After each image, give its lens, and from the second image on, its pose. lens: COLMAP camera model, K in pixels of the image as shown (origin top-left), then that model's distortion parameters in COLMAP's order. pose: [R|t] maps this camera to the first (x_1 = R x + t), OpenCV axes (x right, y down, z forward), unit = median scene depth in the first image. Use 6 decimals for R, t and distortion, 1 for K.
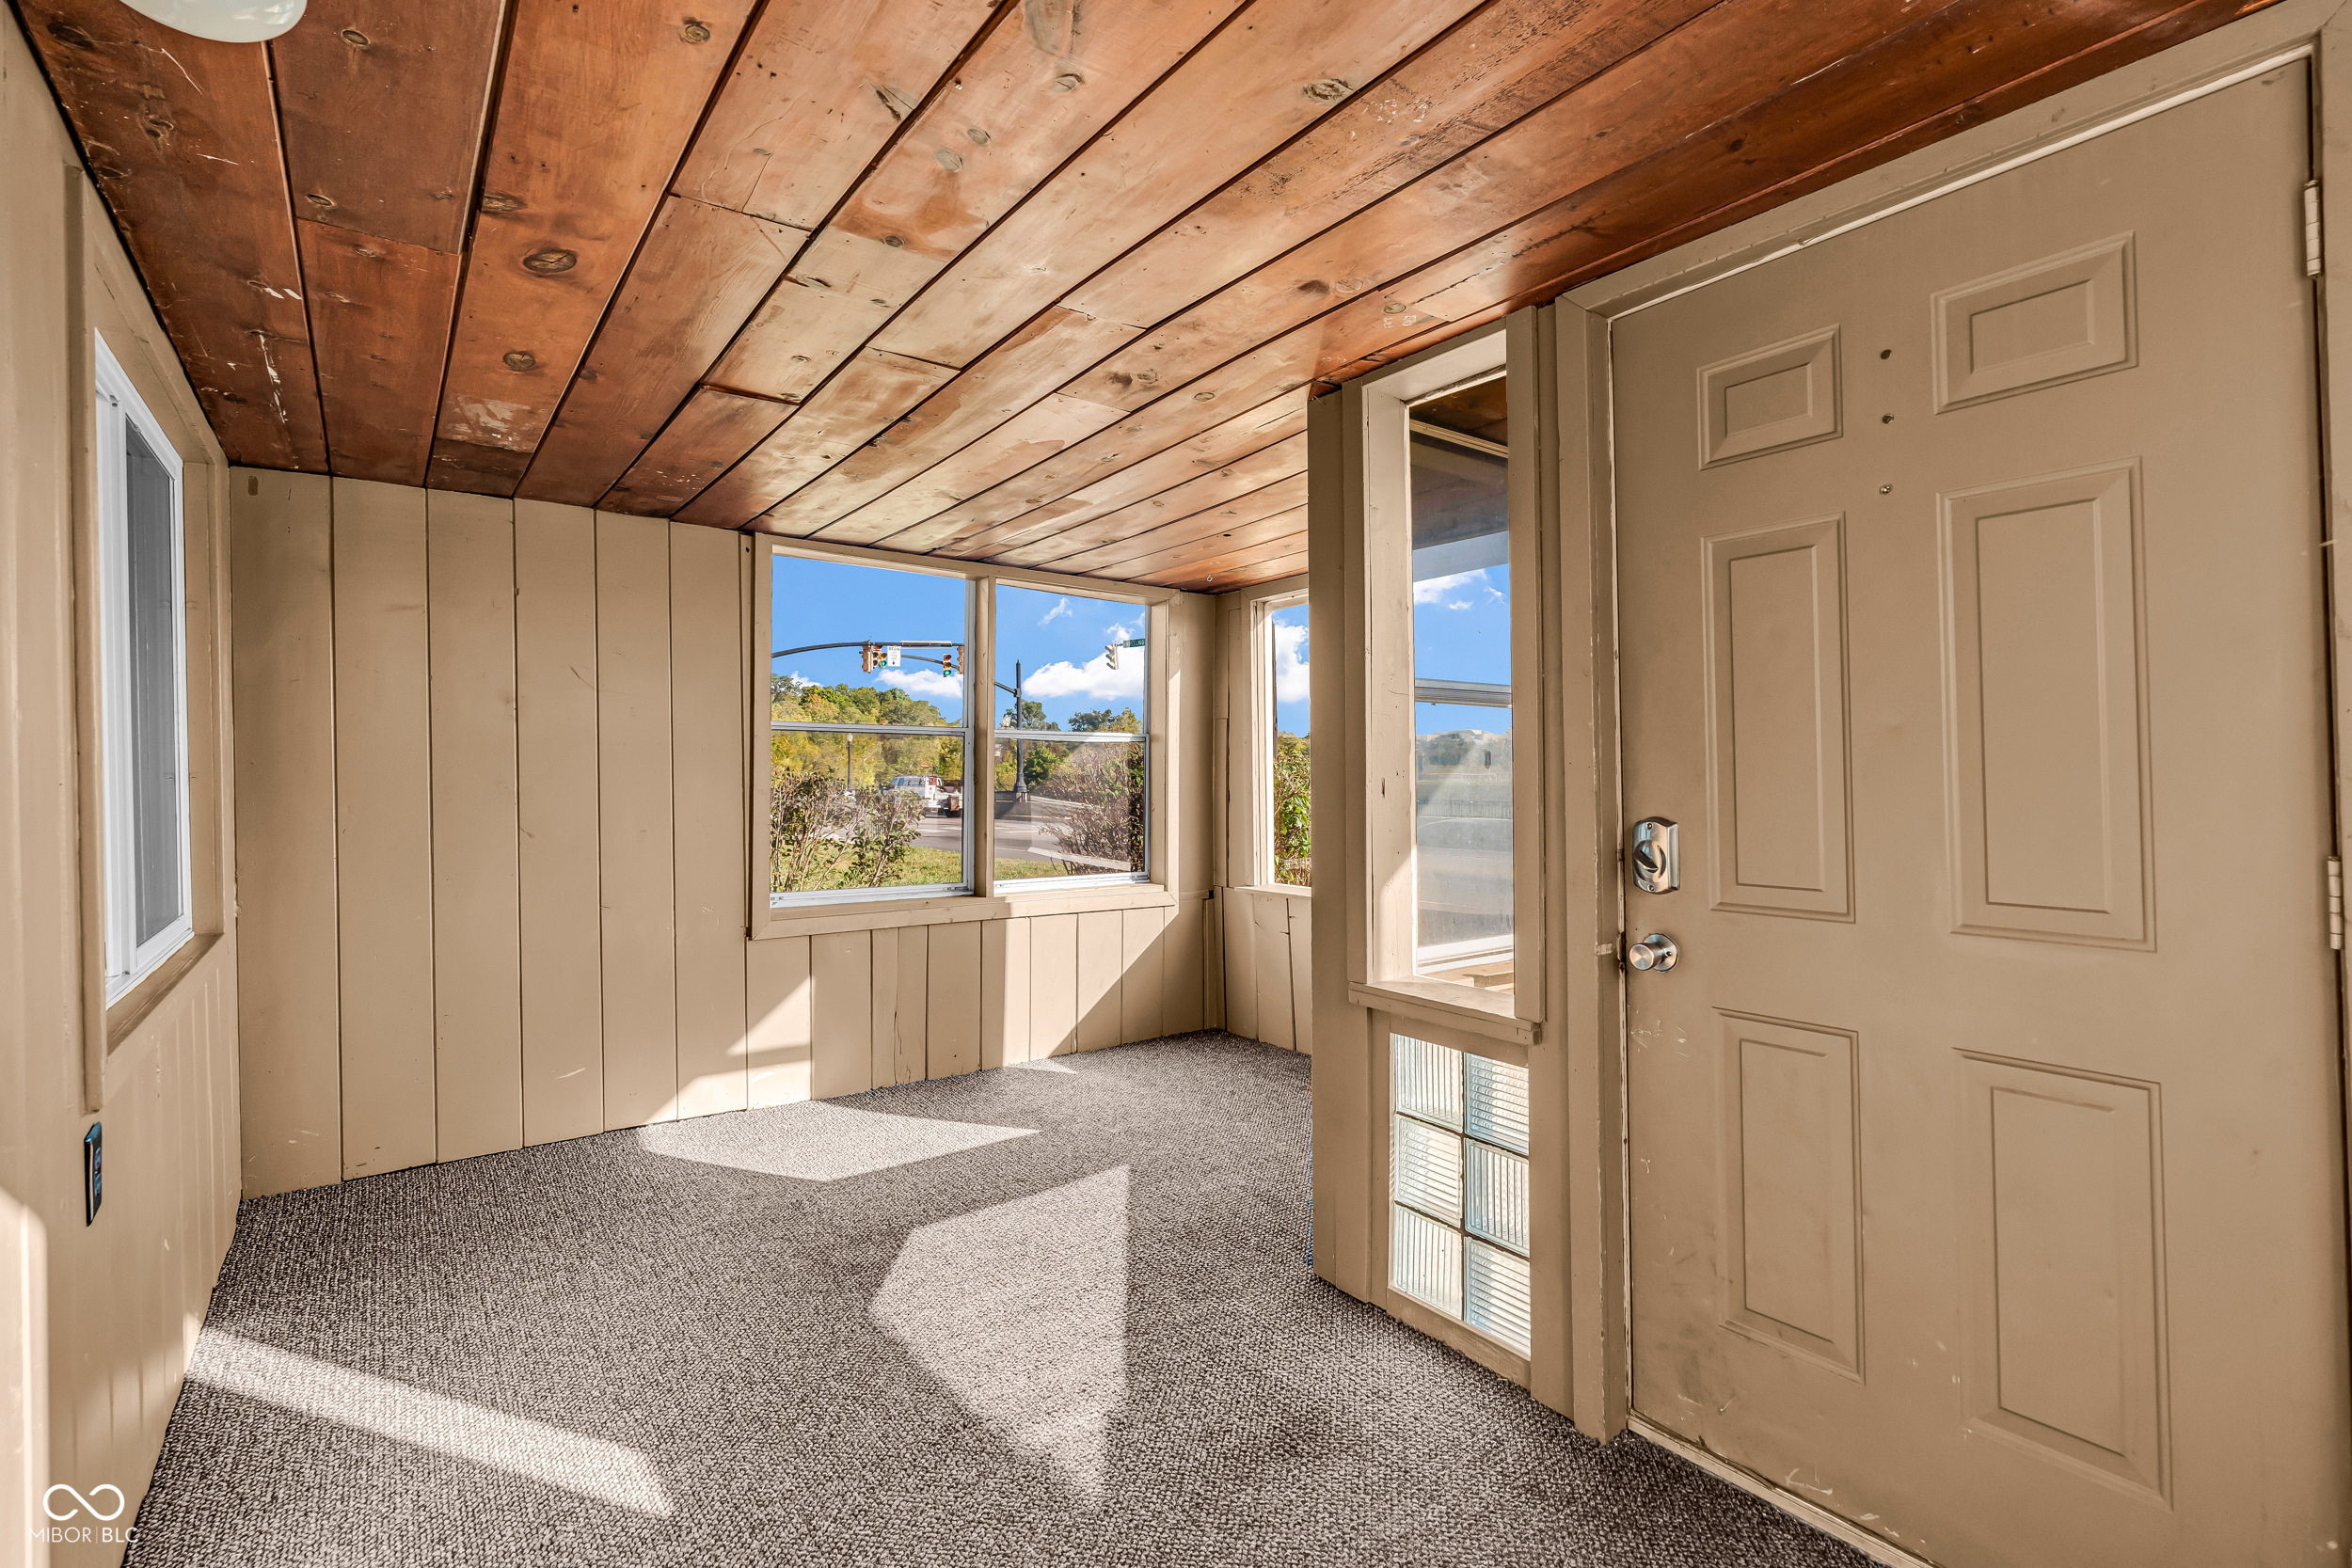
lens RADIAL K [[1067.3, 0, 1168.7], [0, 1067.3, 766.6], [0, 0, 1]] dist [-0.008974, 0.003547]
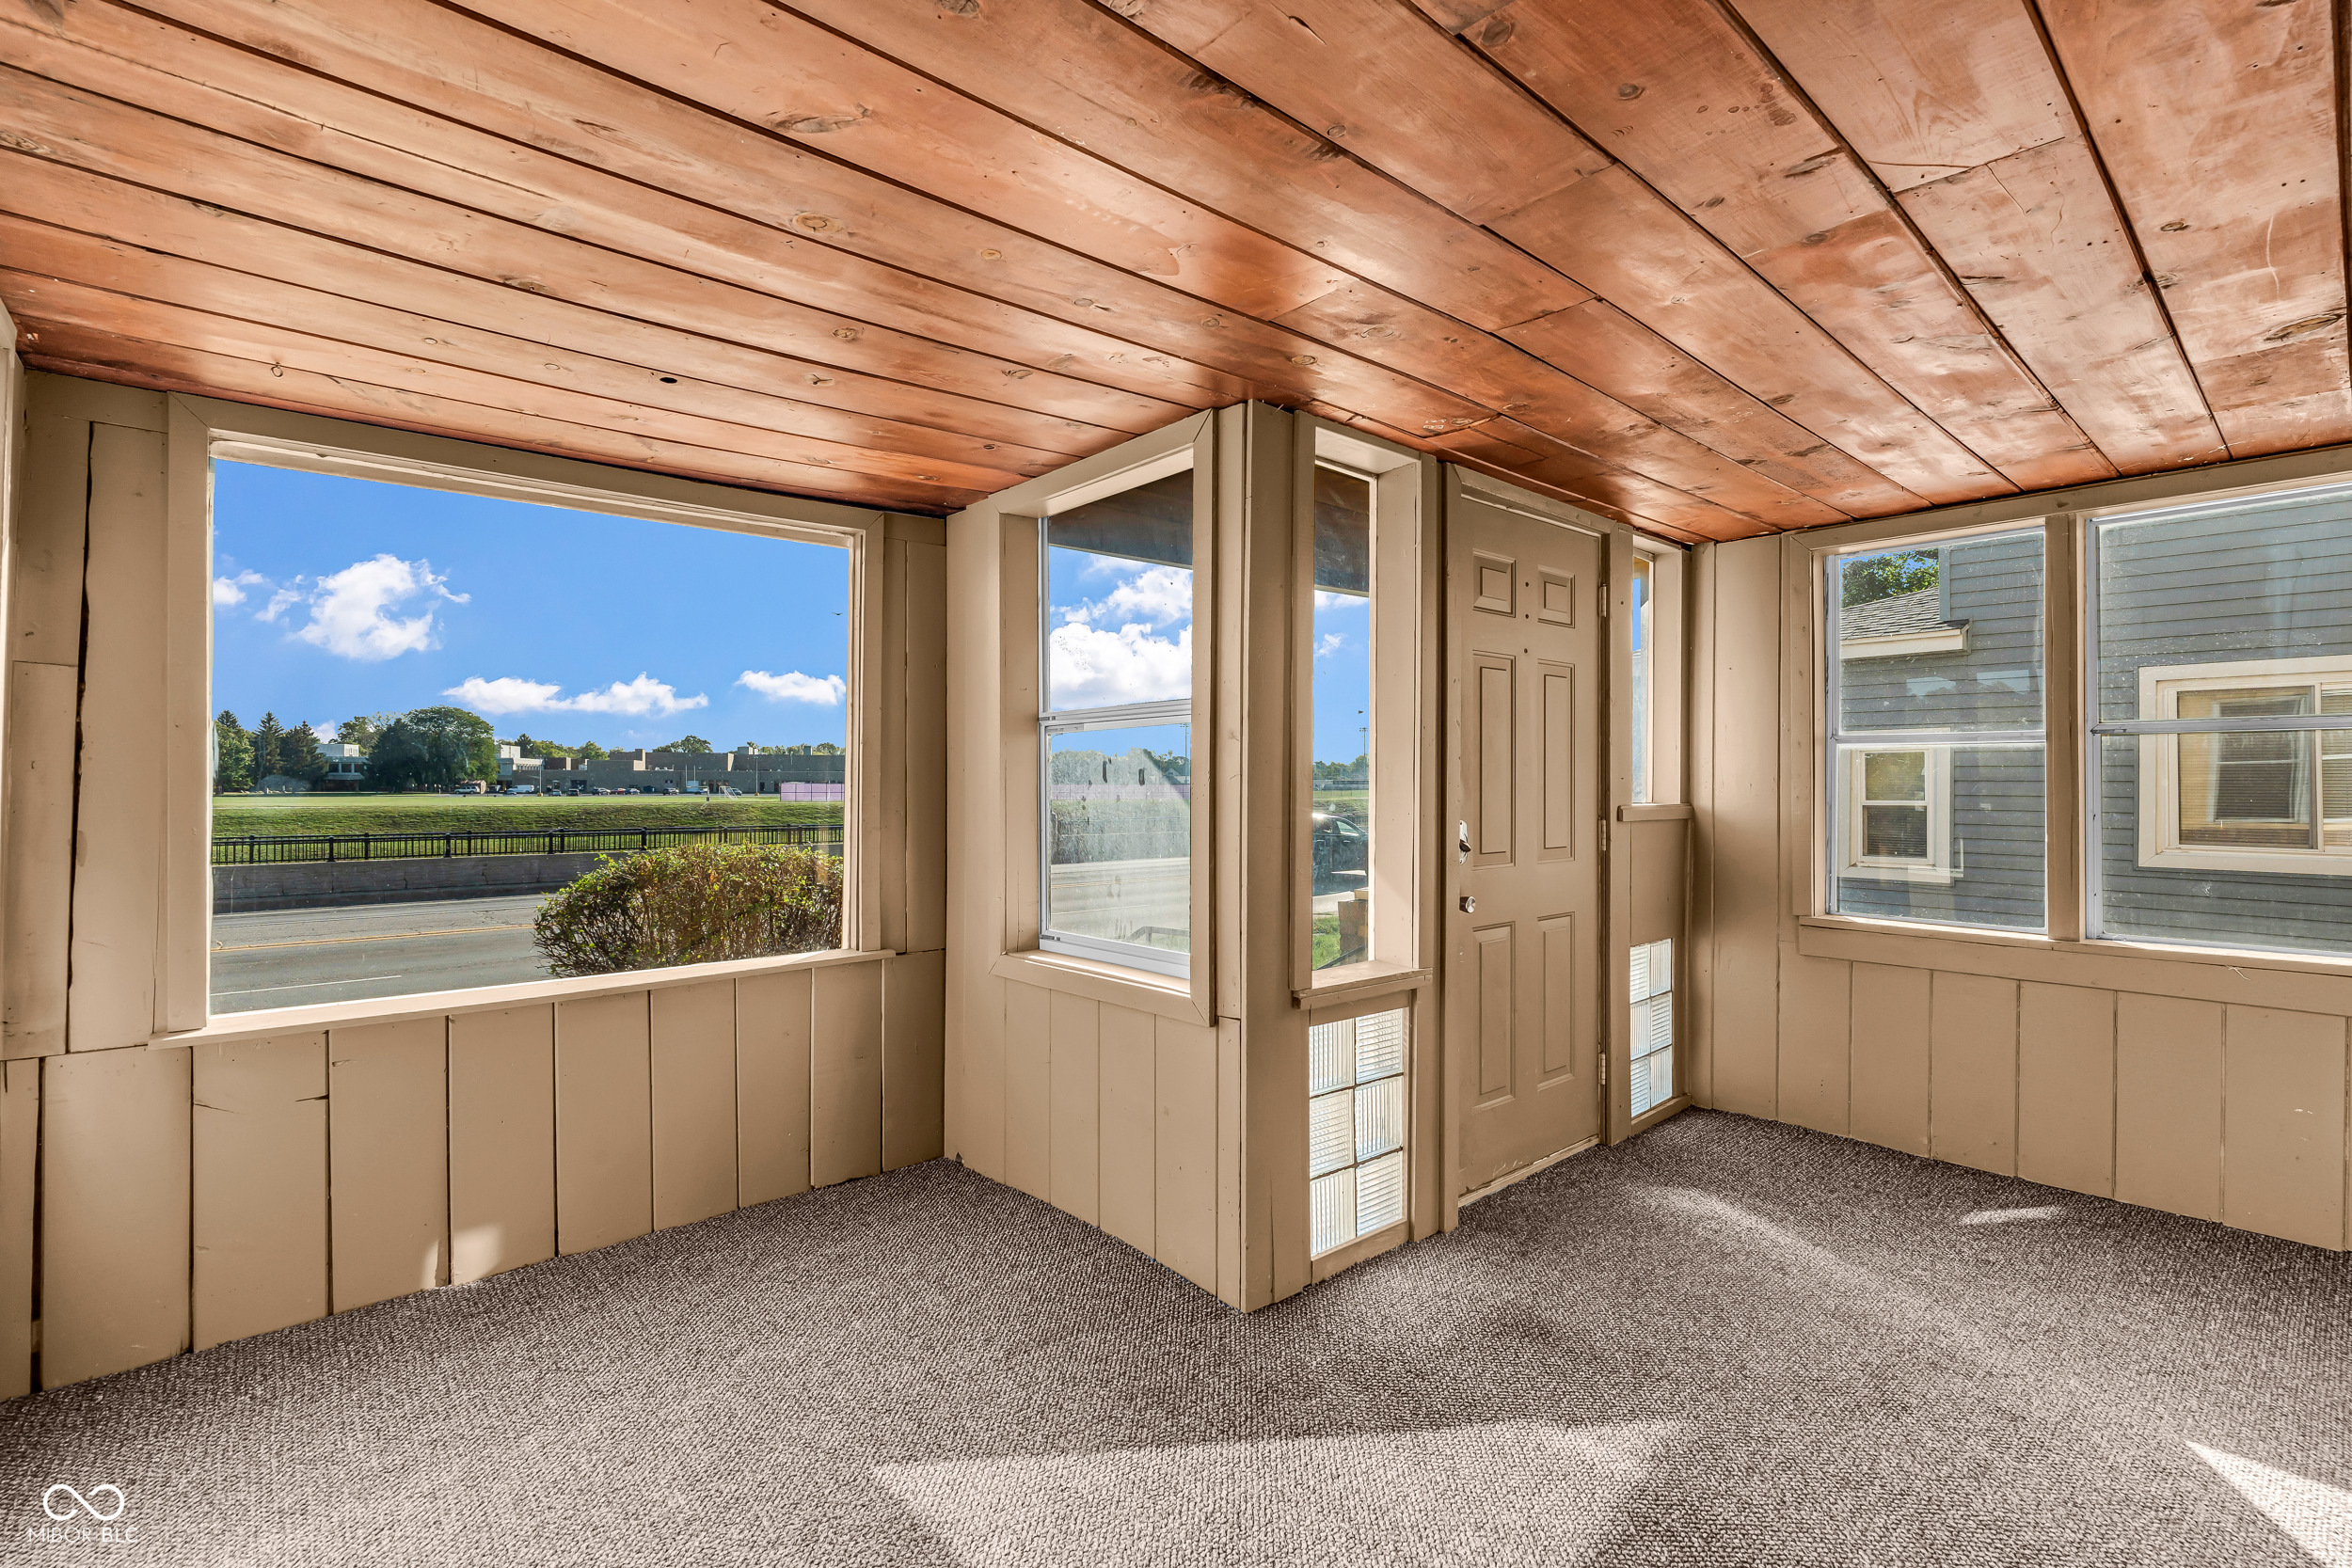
lens RADIAL K [[1067.3, 0, 1176.5], [0, 1067.3, 794.2], [0, 0, 1]] dist [-0.008974, 0.003547]
pose [[-0.088732, -0.005359, 0.996041, -0.932345], [-0.006339, 0.999968, 0.004816, 0.005744], [-0.996035, -0.005886, -0.088763, 1.327819]]
